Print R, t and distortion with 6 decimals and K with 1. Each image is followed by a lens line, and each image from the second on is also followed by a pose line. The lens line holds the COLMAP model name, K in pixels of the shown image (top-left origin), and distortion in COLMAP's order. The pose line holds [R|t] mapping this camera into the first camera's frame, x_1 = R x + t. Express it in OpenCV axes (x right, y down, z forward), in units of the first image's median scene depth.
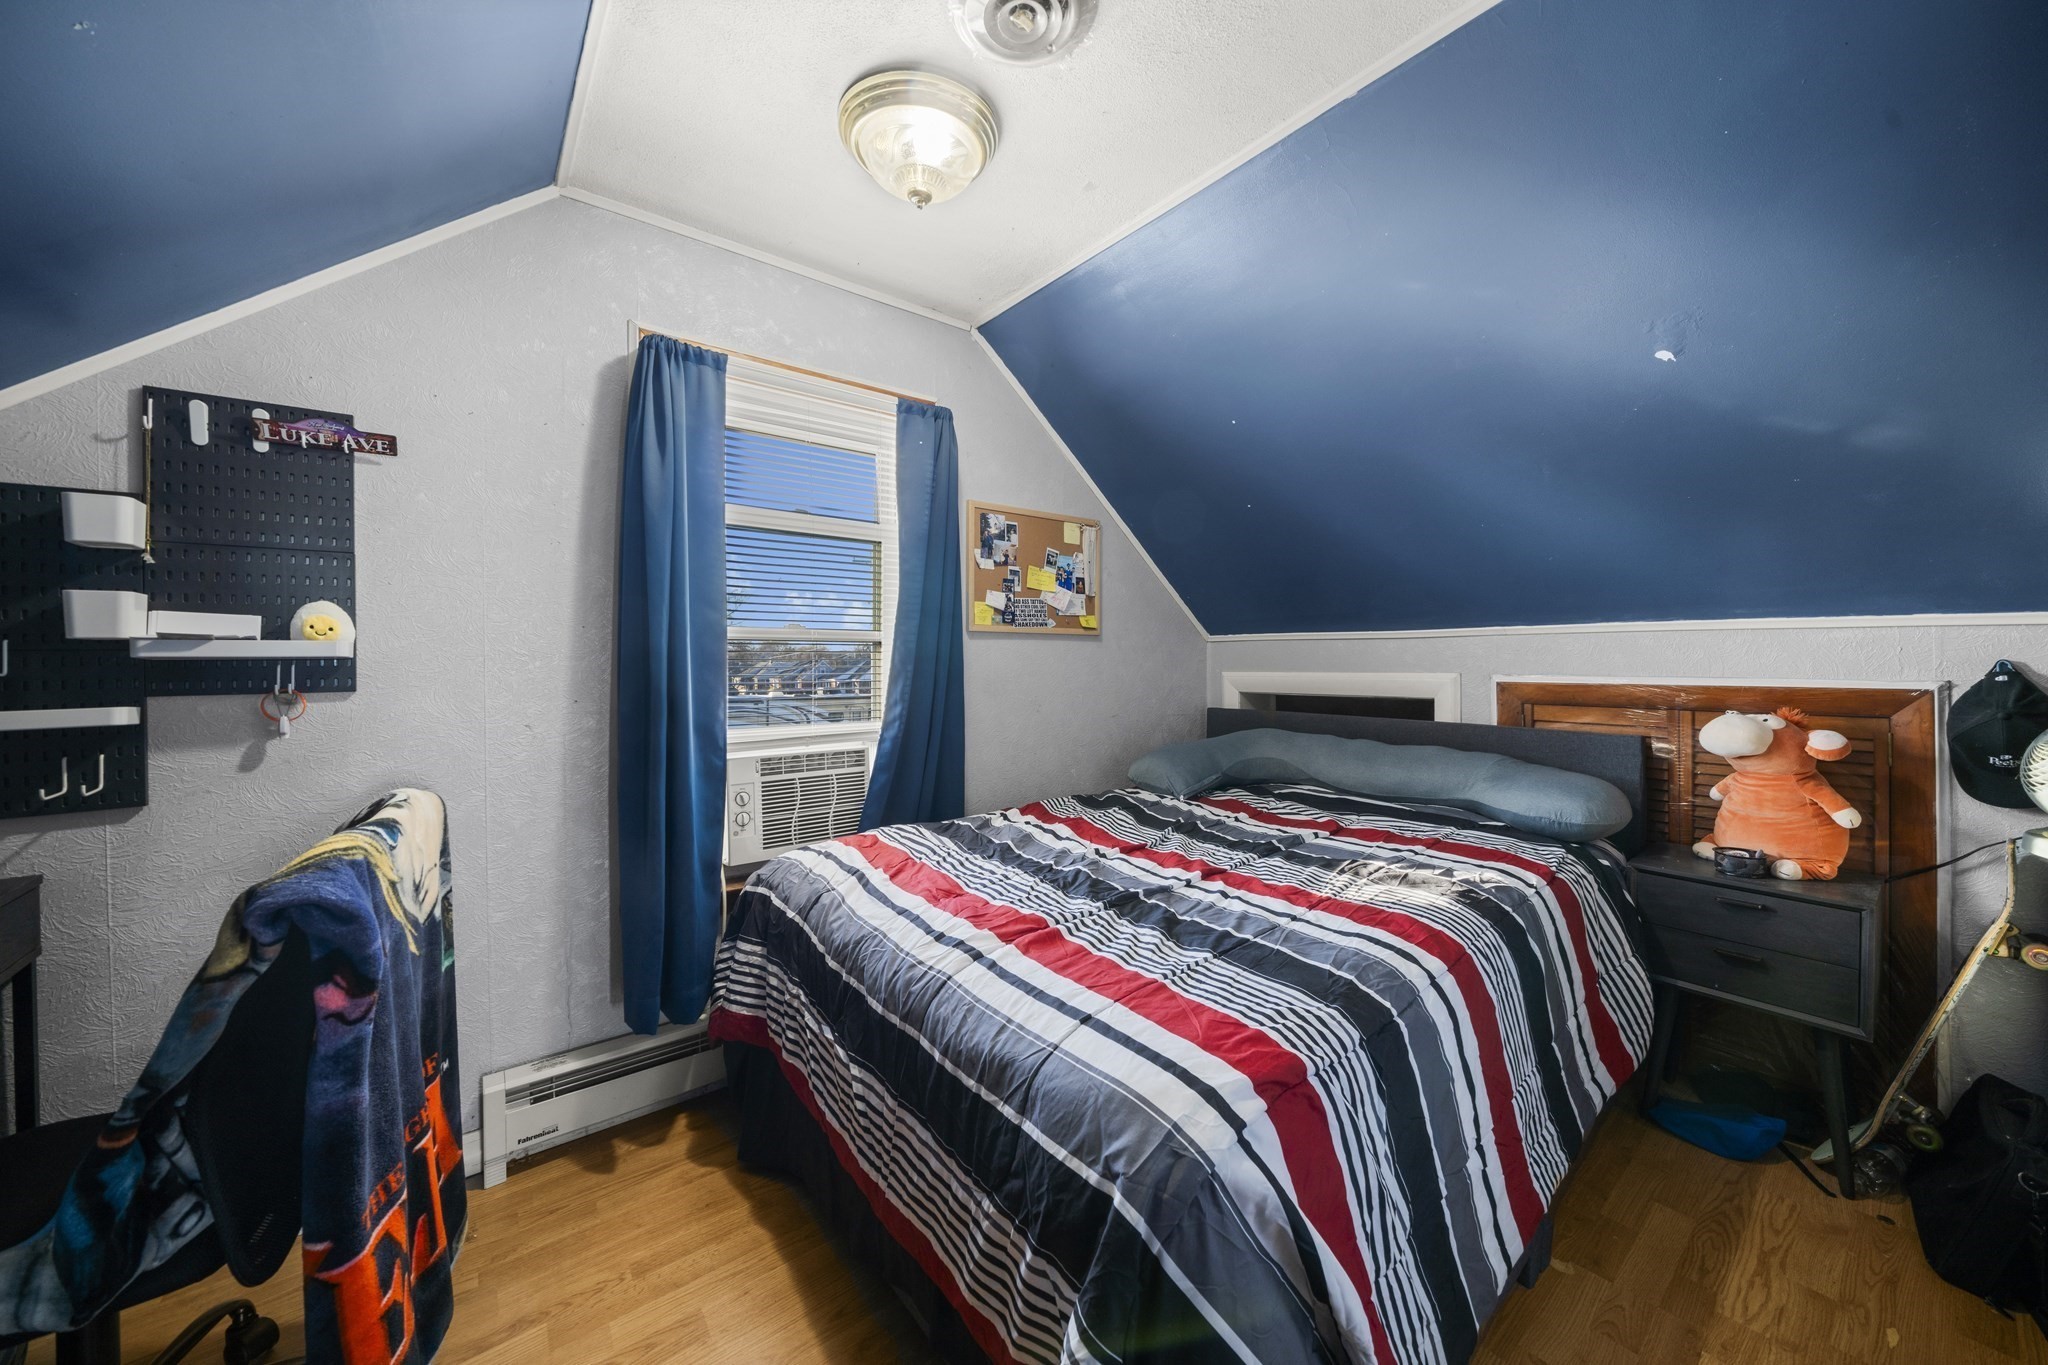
lens RADIAL K [[722.9, 0, 1022.4], [0, 722.9, 662.0], [0, 0, 1]] dist [-0.000834, -0.000175]
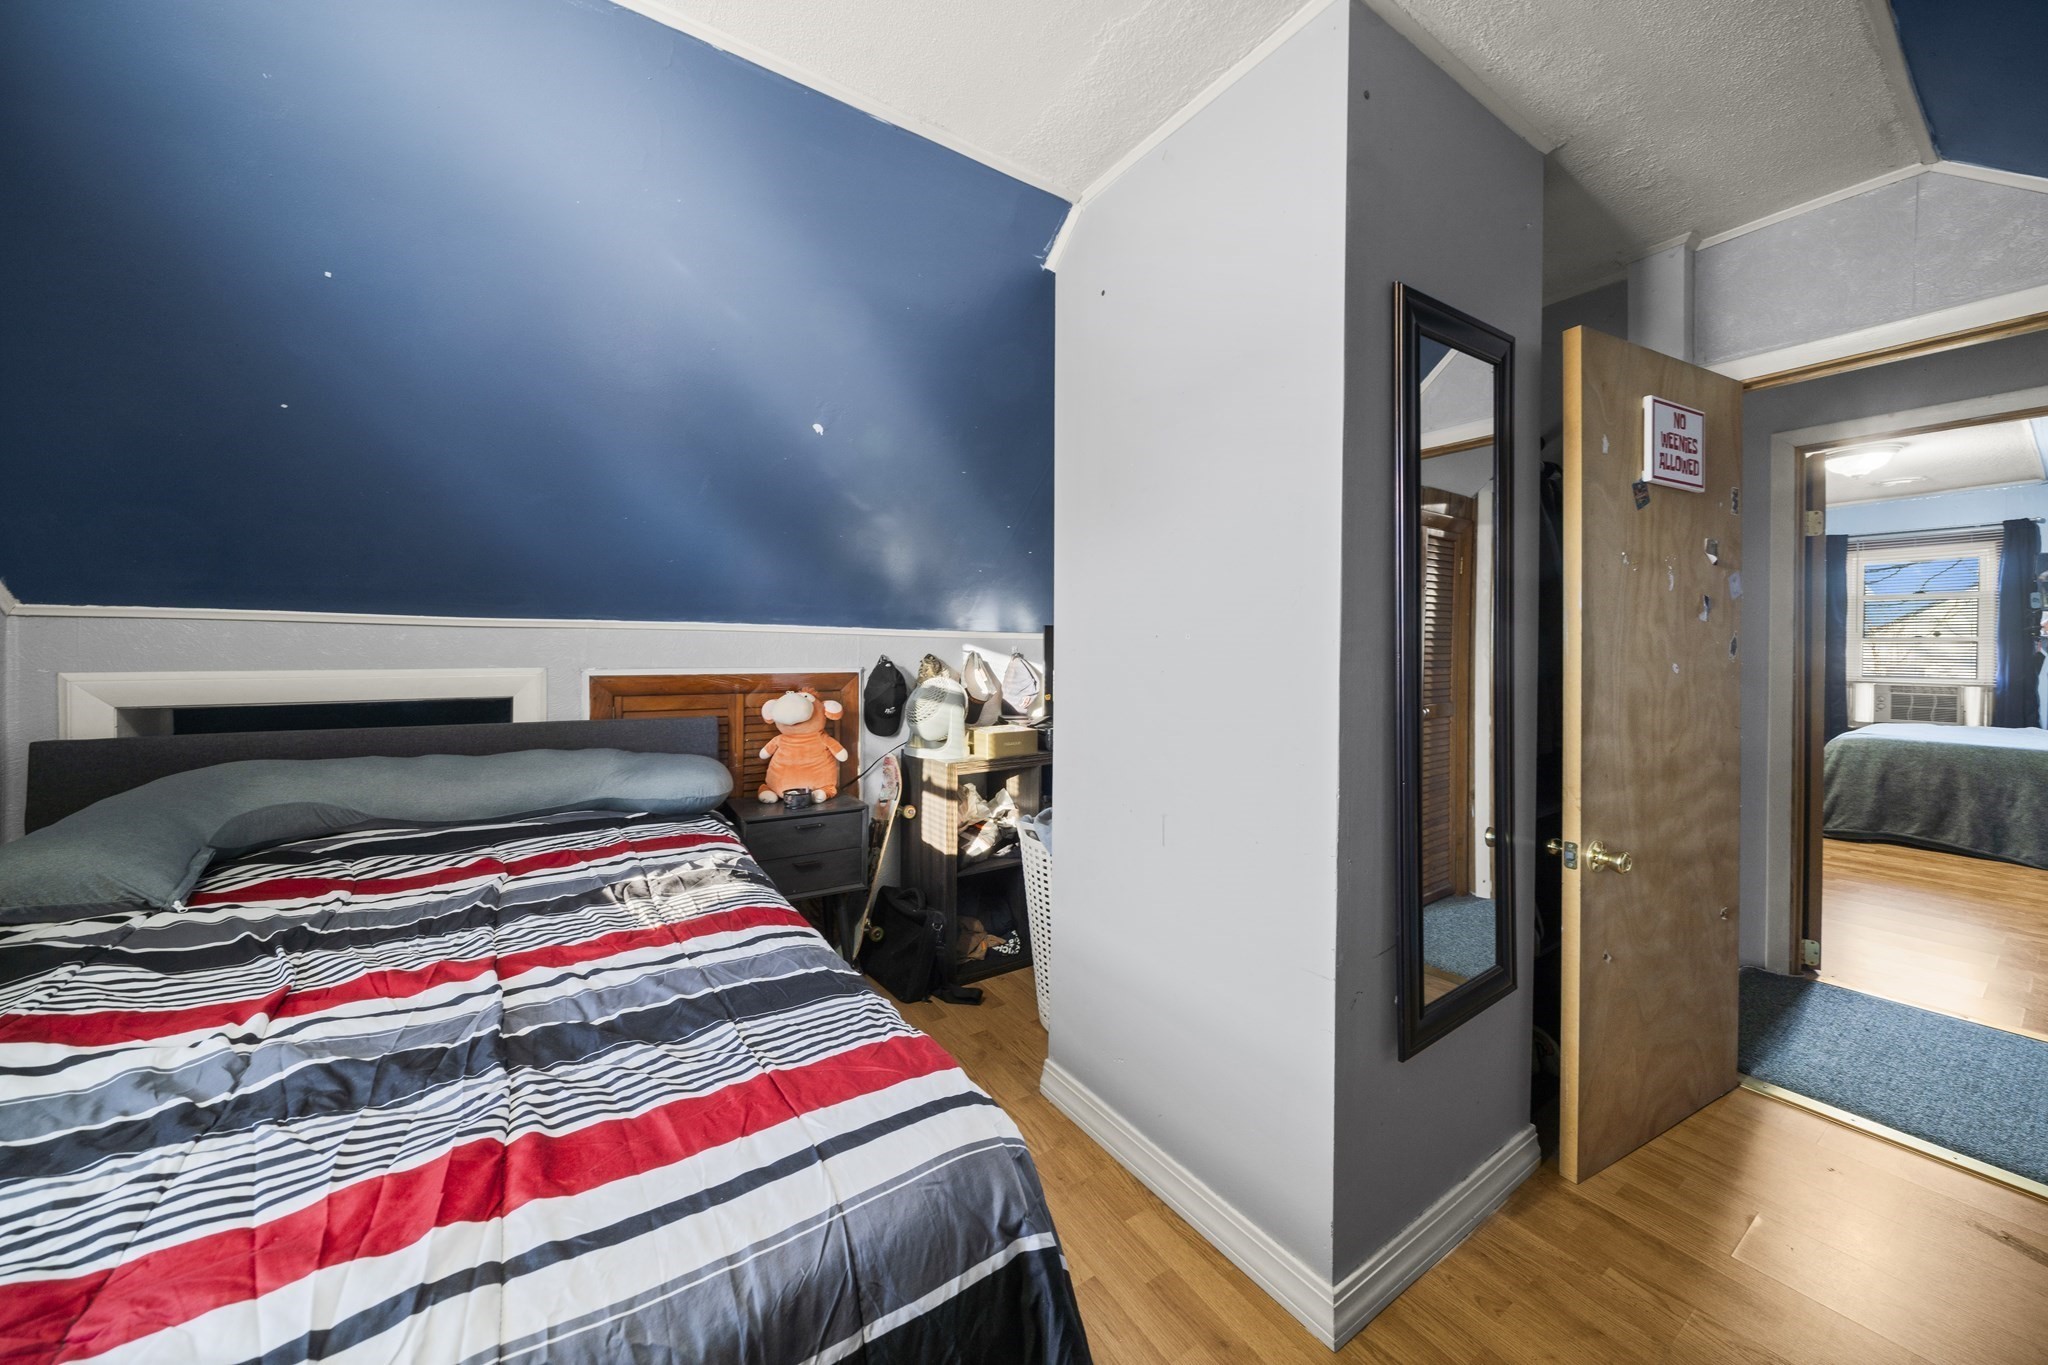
lens RADIAL K [[722.9, 0, 1022.4], [0, 722.9, 662.0], [0, 0, 1]] dist [-0.000834, -0.000175]
pose [[0.079748, -0.009199, 0.996773, -0.395569], [-0.002996, 0.999951, 0.009468, -0.003631], [-0.996811, -0.003741, 0.079717, 0.477300]]
